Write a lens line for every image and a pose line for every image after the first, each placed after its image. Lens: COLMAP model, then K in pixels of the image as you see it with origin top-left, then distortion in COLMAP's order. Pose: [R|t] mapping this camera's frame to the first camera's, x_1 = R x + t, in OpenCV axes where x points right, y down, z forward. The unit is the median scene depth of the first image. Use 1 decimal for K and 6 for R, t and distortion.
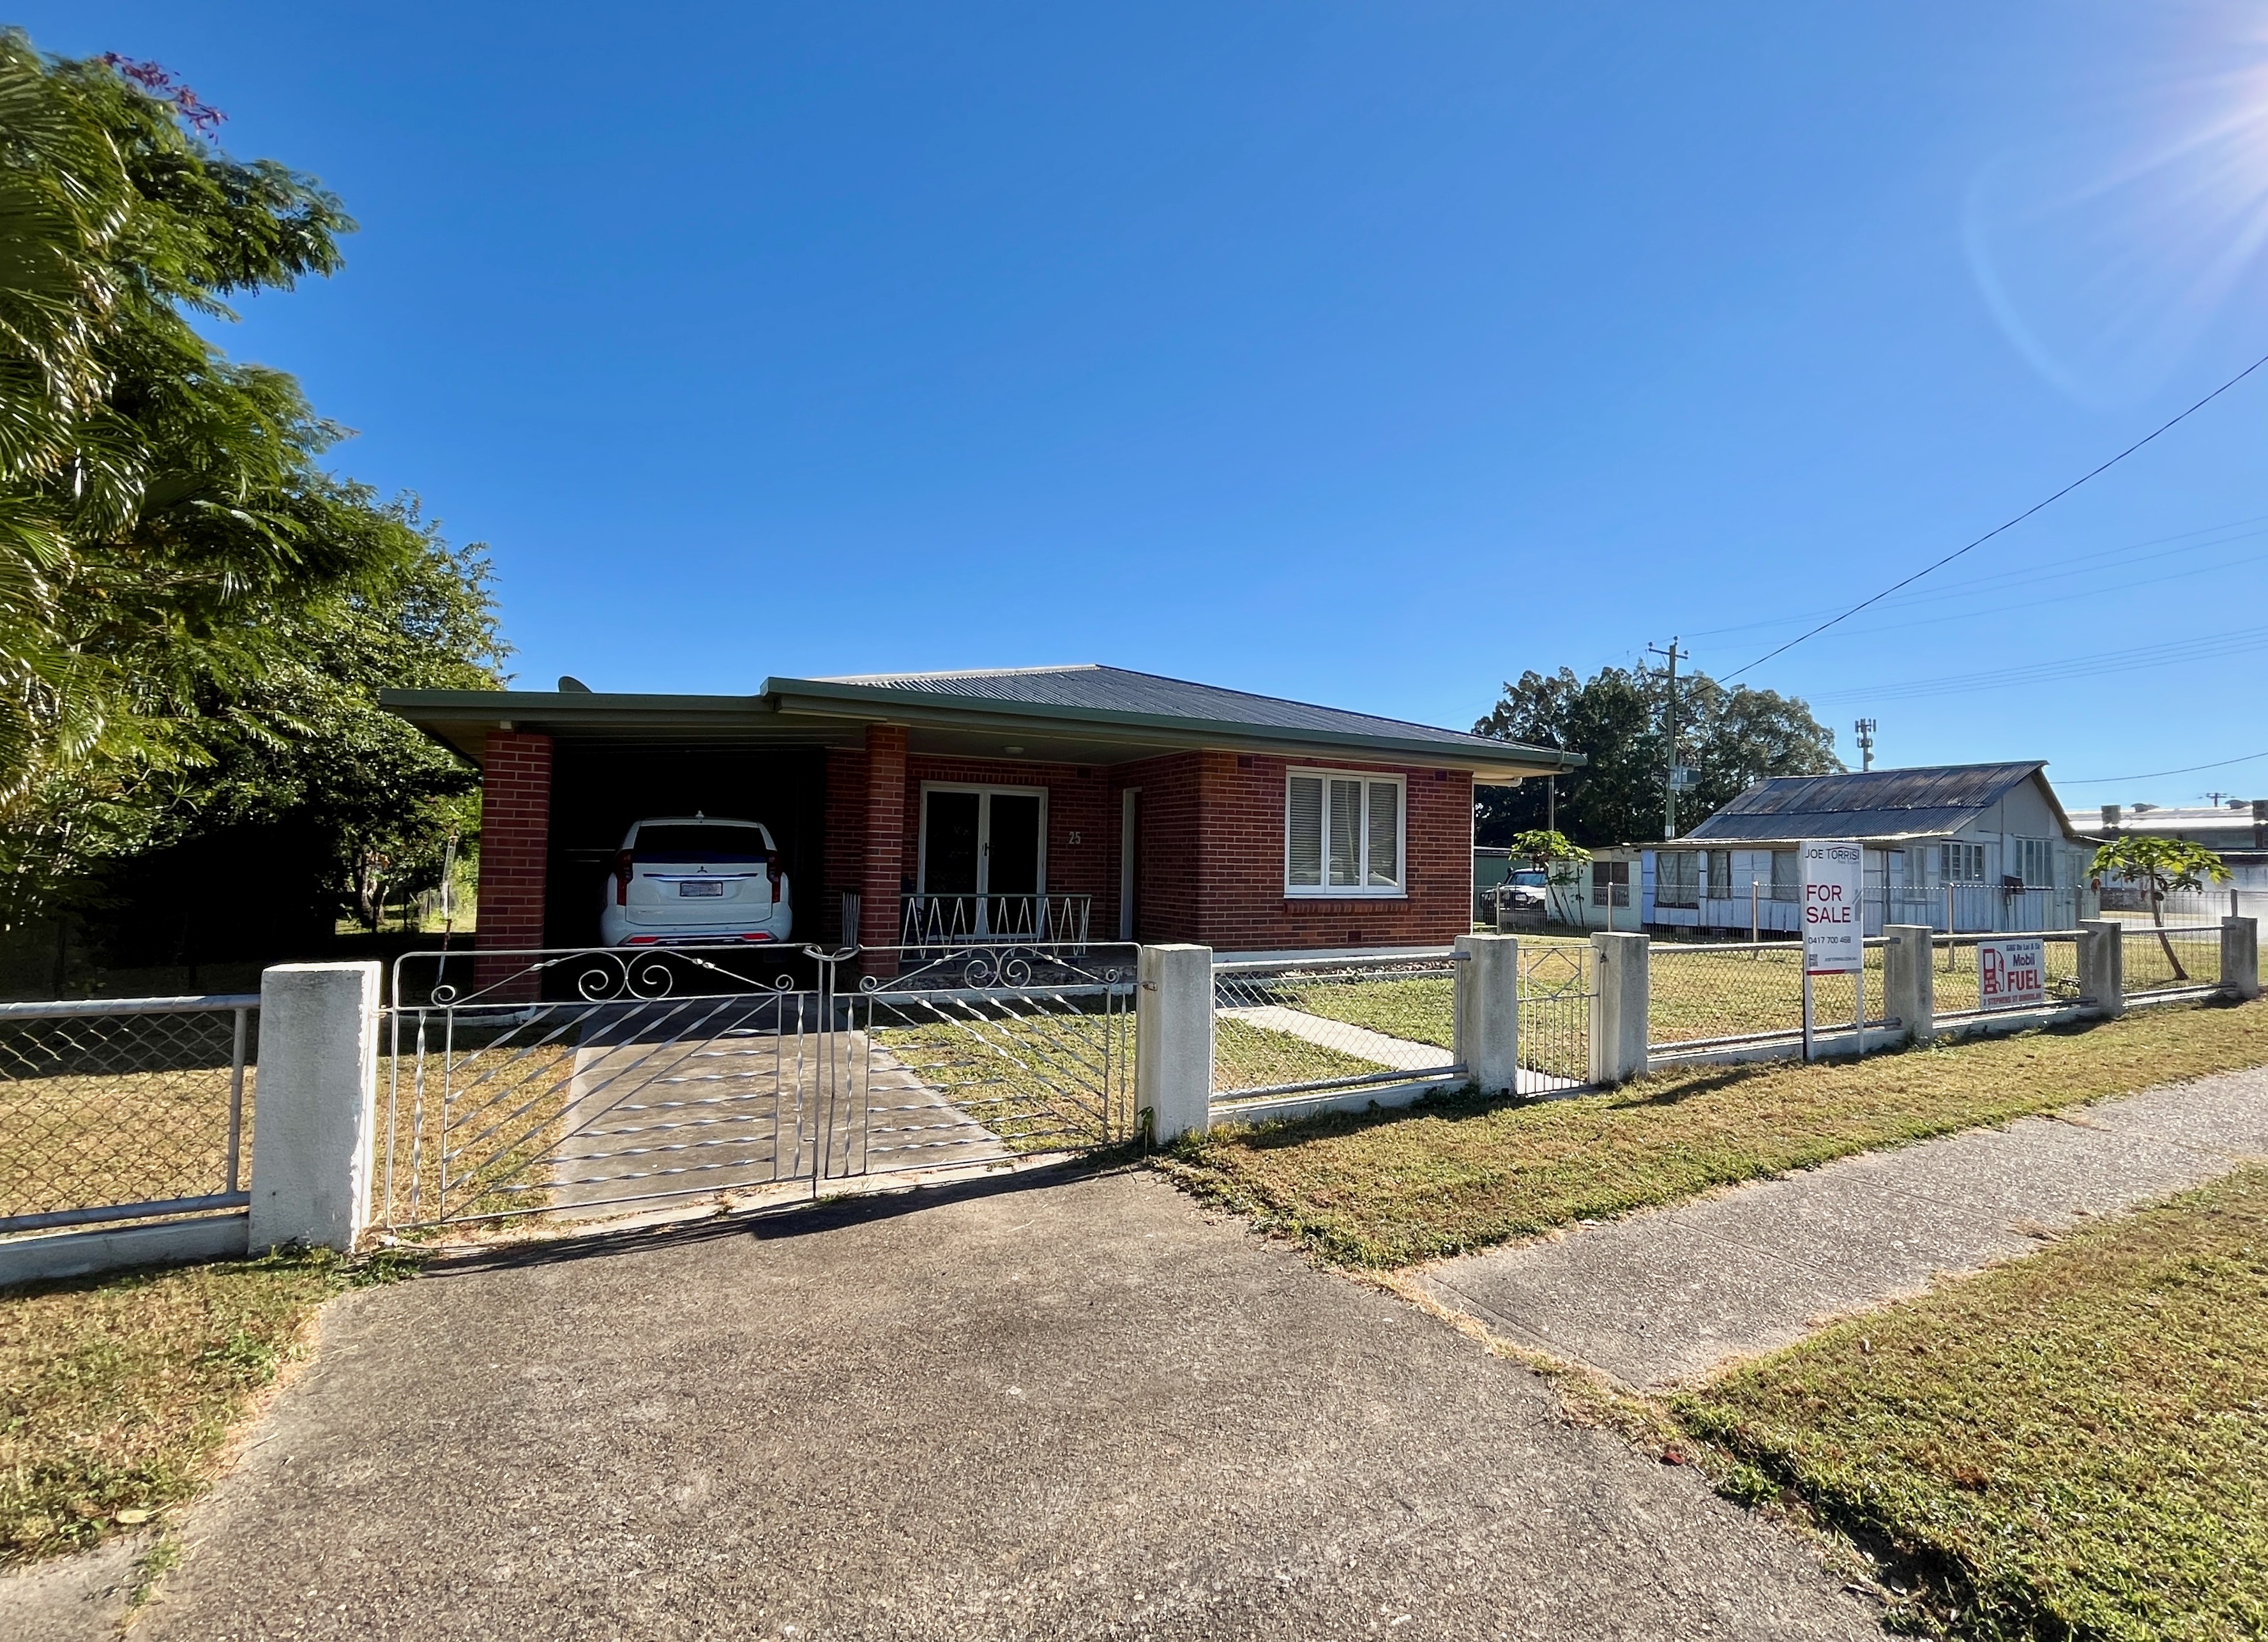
lens RADIAL K [[1029.8, 0, 1234.3], [0, 1029.8, 824.5], [0, 0, 1]] dist [-0.000015, -0.000271]
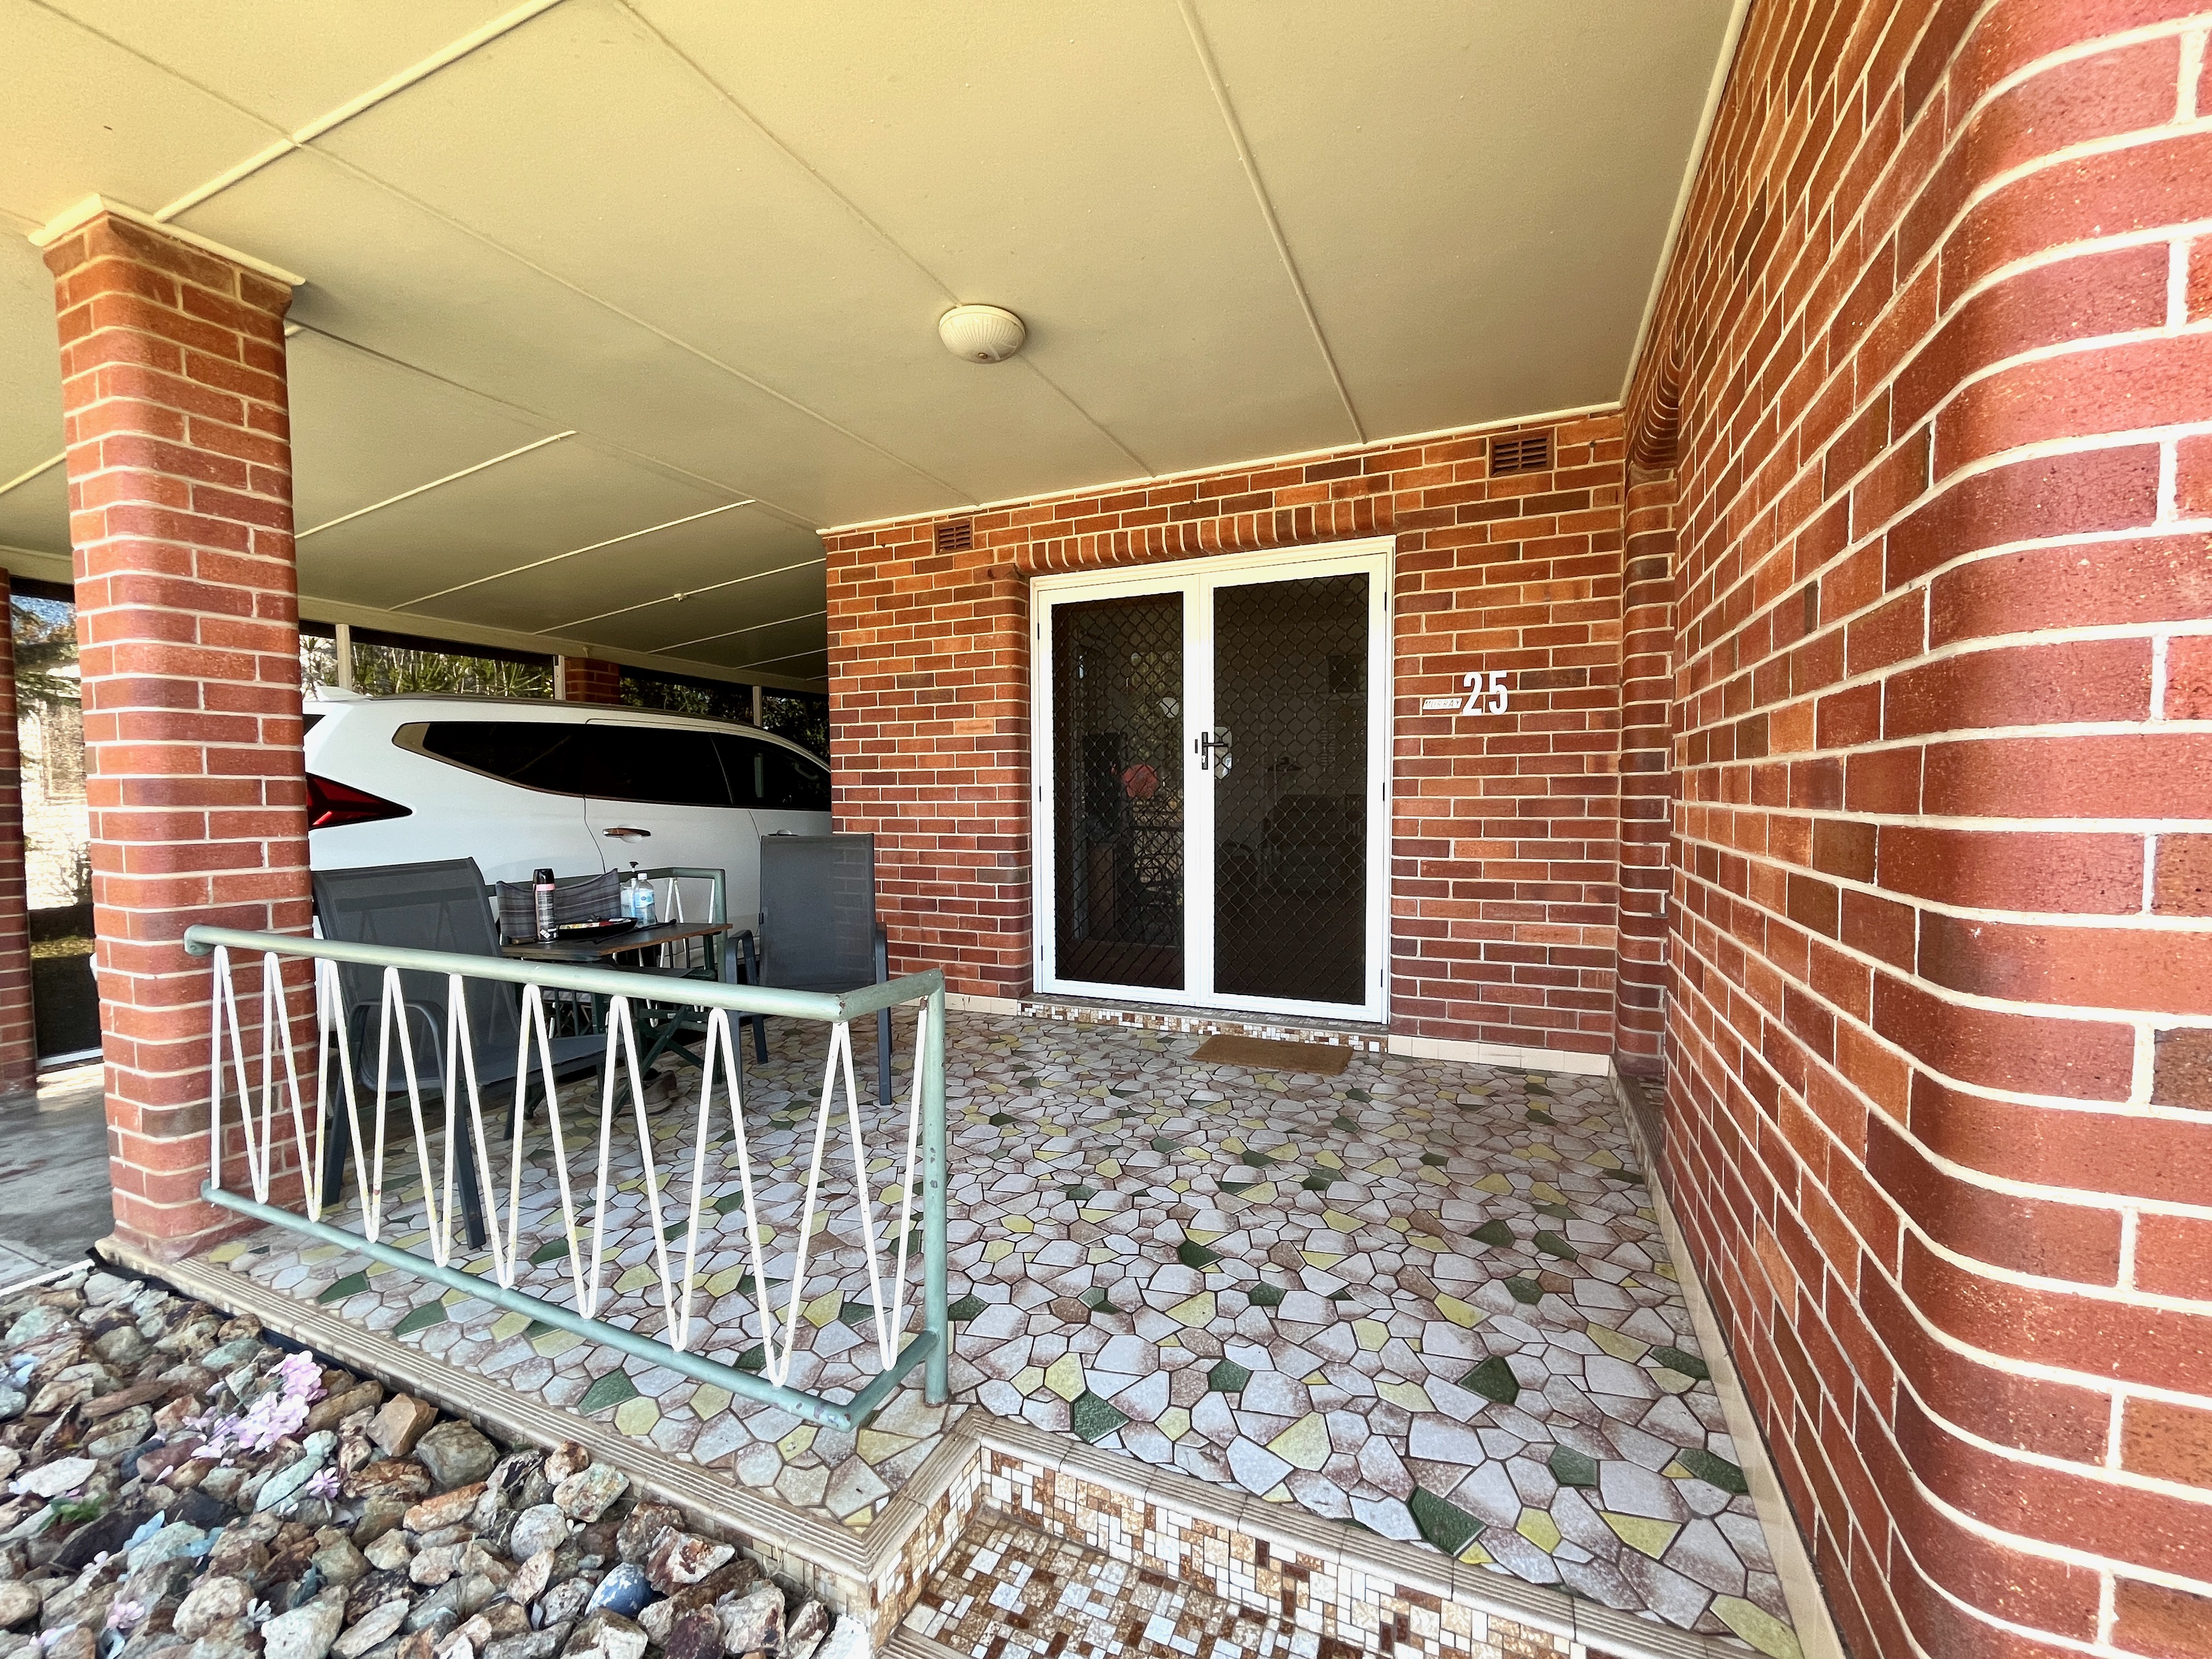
lens RADIAL K [[902.4, 0, 1107.1], [0, 902.4, 839.2], [0, 0, 1]] dist [-0.002383, 0.000173]
pose [[0.588979, 0.024181, -0.807787, -0.019279], [0.053609, 0.996182, 0.068909, 0.039490], [0.806369, -0.083890, 0.585433, 1.007220]]
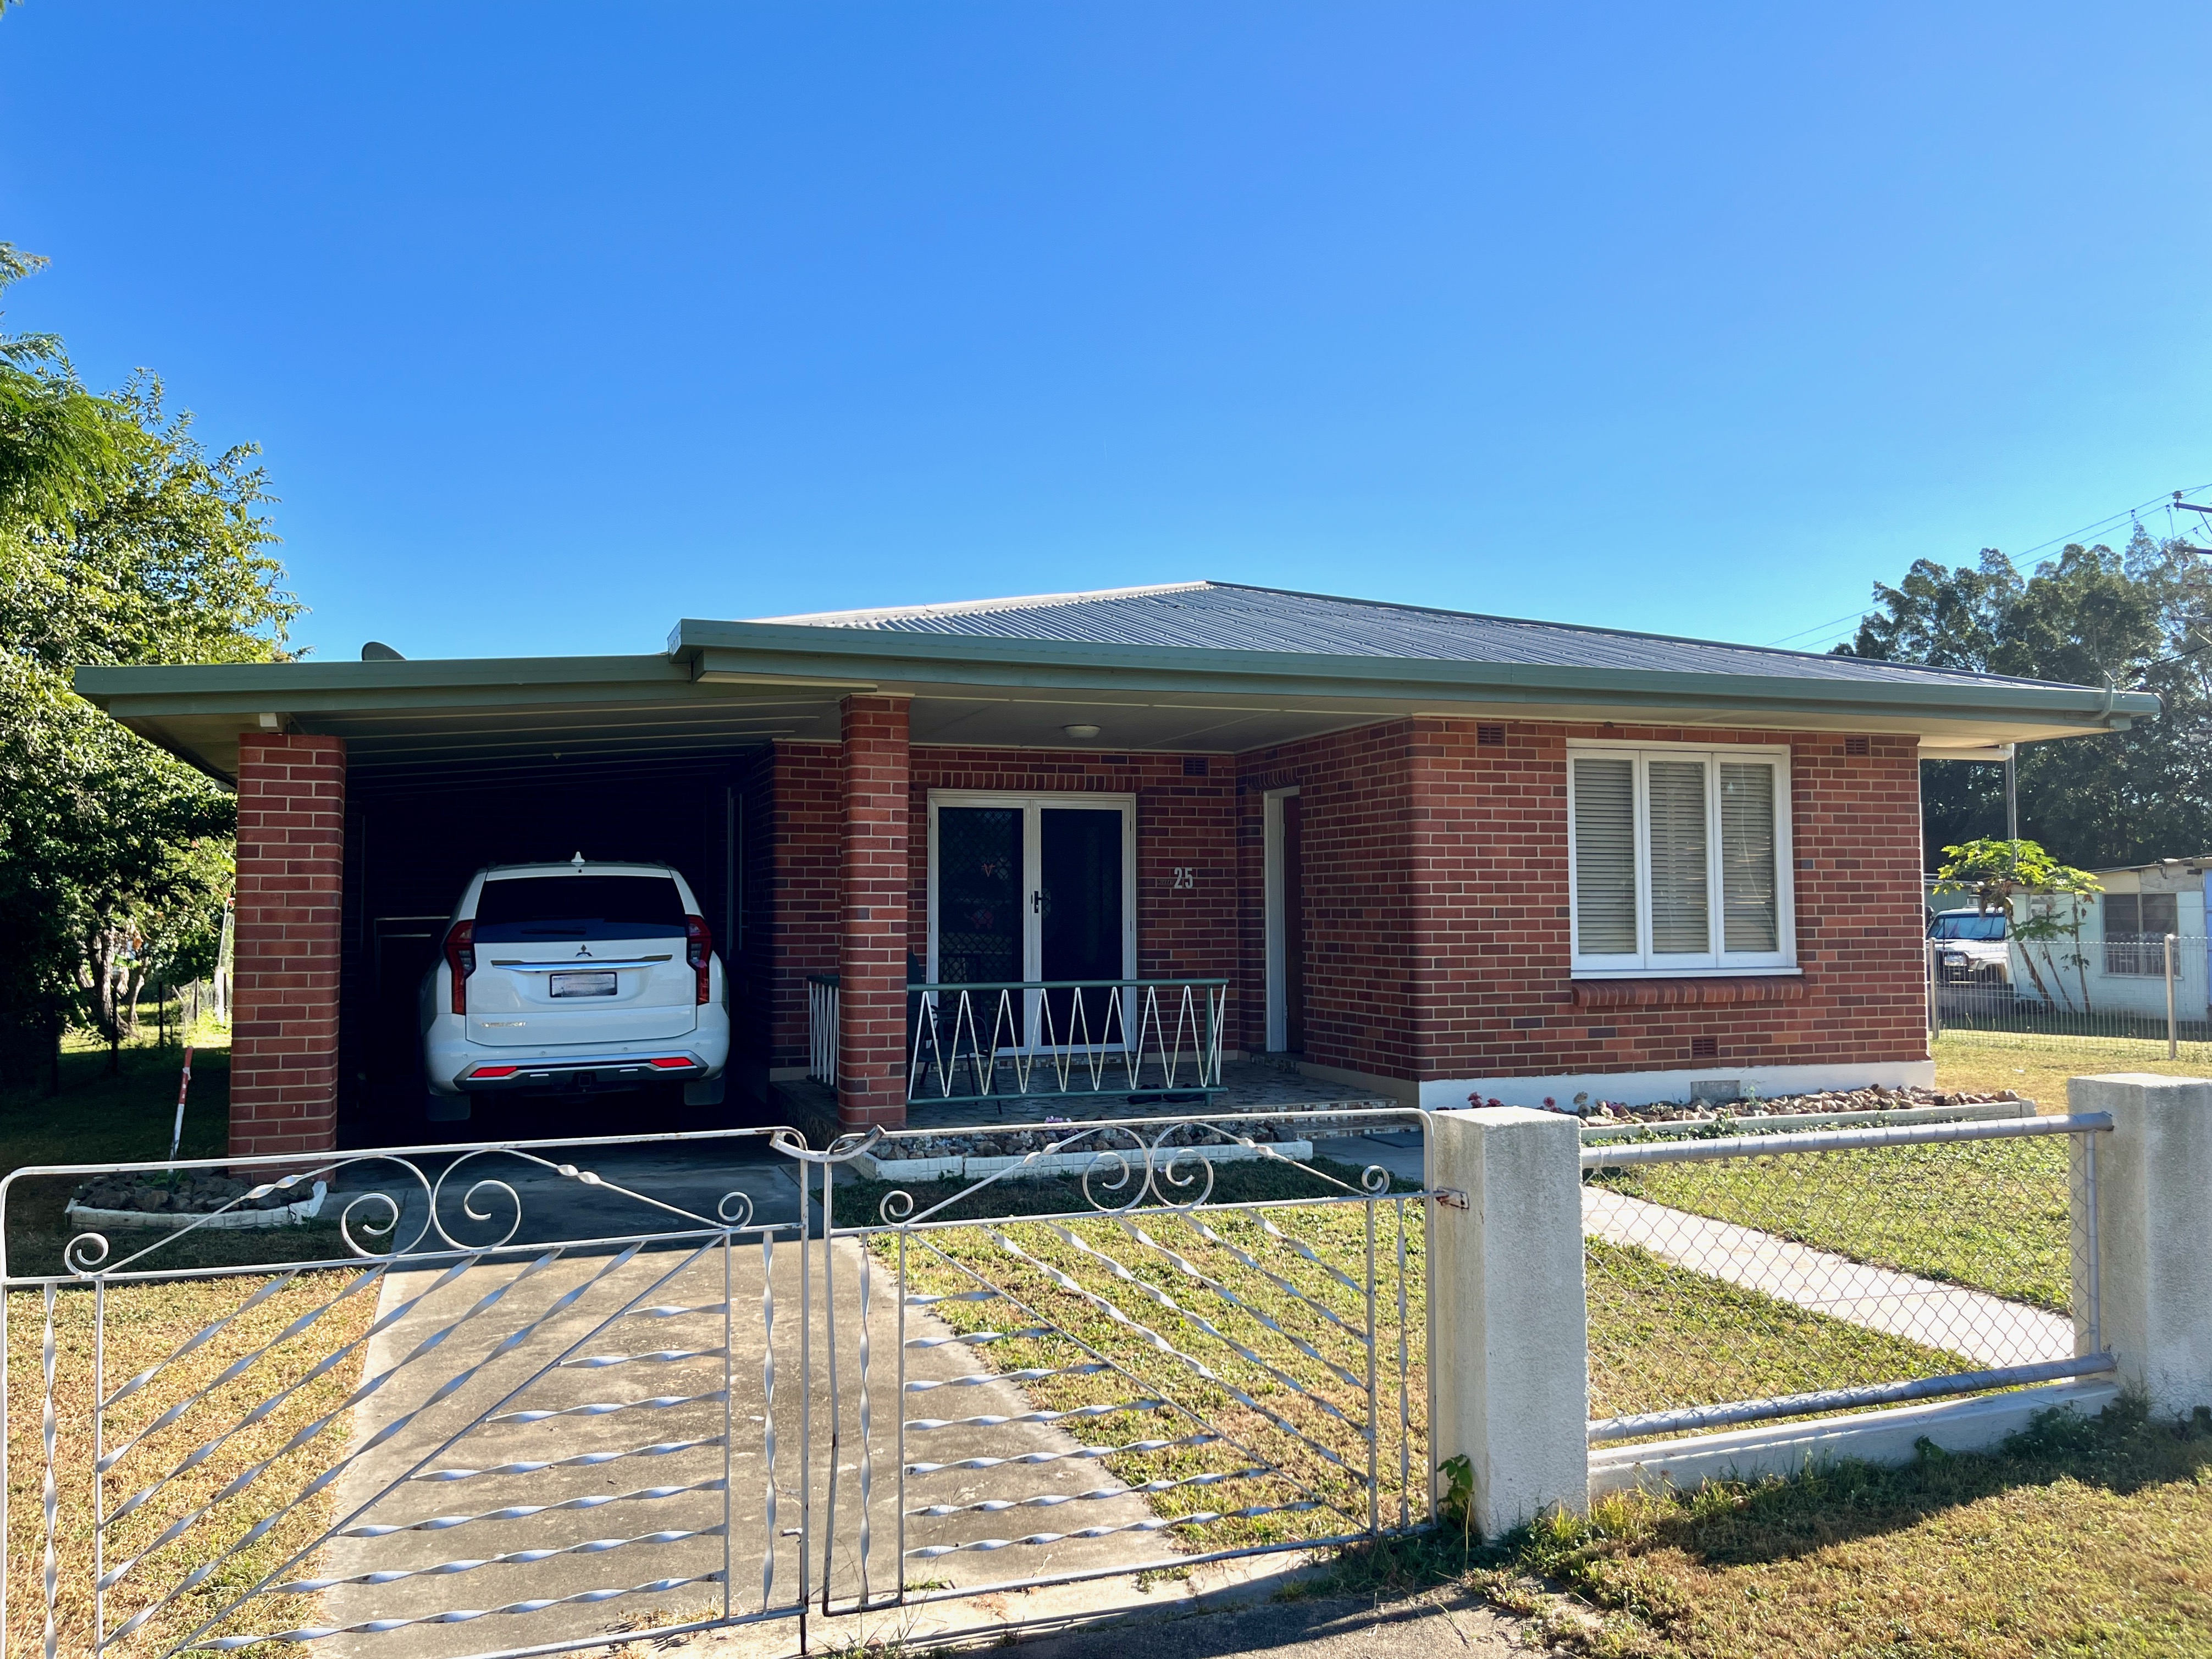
lens RADIAL K [[1649.2, 0, 1115.8], [0, 1649.2, 829.2], [0, 0, 1]] dist [0.081863, -0.099791]
pose [[0.985355, -0.031326, -0.167612, -0.046420], [0.029458, 0.999473, -0.013623, -0.004366], [0.167950, 0.008486, 0.985759, 0.095768]]
